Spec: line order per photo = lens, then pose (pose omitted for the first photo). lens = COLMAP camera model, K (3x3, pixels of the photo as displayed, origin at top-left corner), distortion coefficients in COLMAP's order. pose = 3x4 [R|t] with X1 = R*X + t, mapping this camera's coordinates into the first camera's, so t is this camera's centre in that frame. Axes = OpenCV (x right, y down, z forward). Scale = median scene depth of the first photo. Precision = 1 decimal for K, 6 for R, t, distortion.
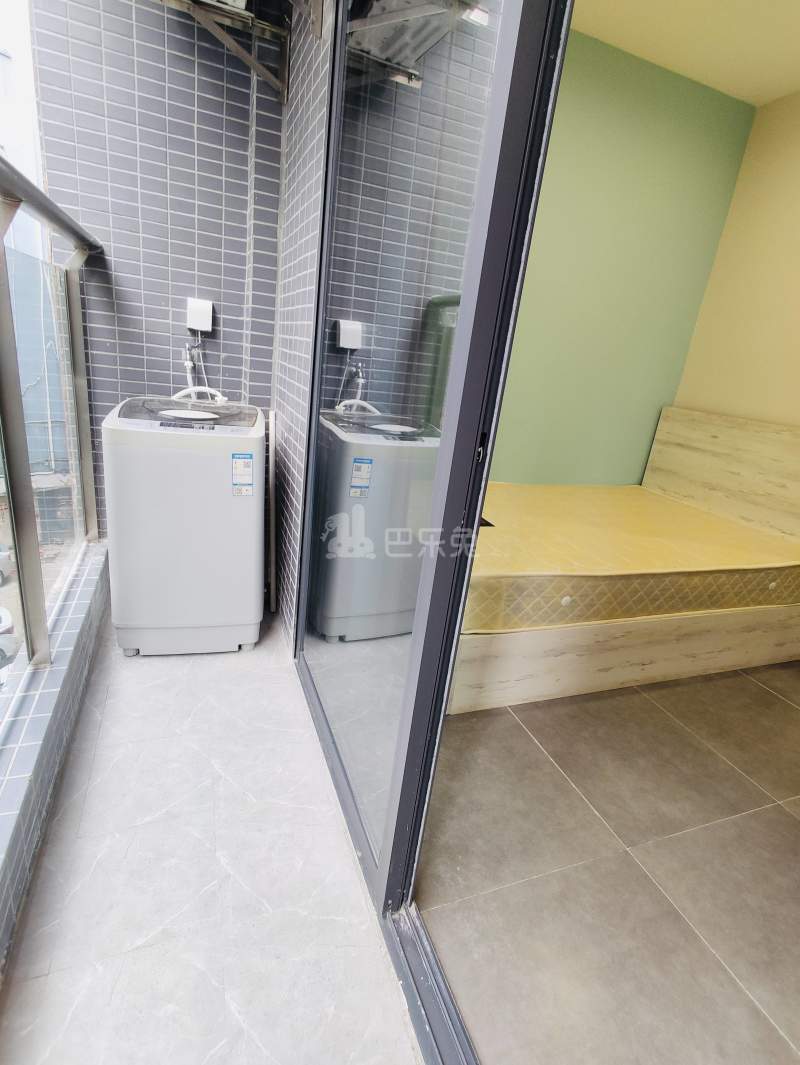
lens RADIAL K [[524.3, 0, 400.0], [0, 524.3, 532.5], [0, 0, 1]] dist [0.000265, 0.000153]
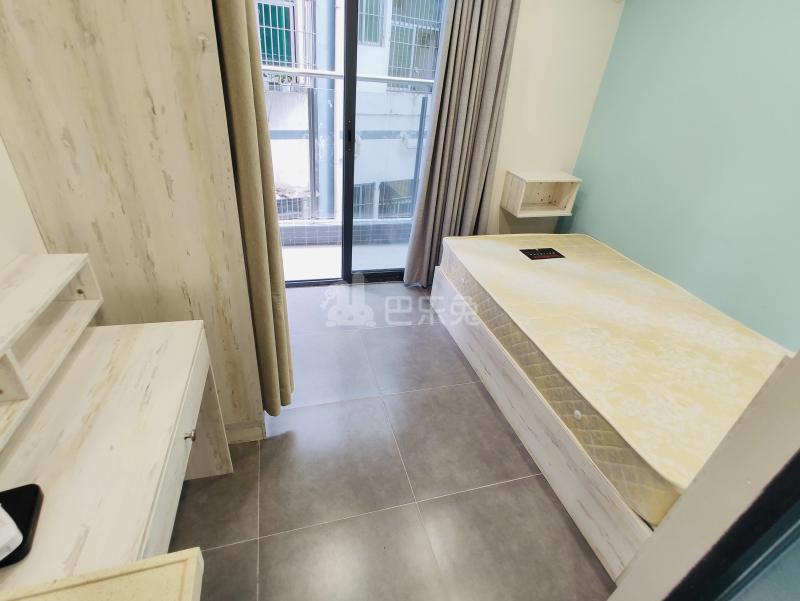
lens RADIAL K [[393.8, 0, 400.0], [0, 393.8, 300.5], [0, 0, 1]] dist [0.000265, 0.000153]
pose [[-0.072301, 0.393469, -0.916490, 1.446572], [-0.412769, 0.824707, 0.386628, -0.218080], [0.907962, 0.406252, 0.102785, 0.654132]]
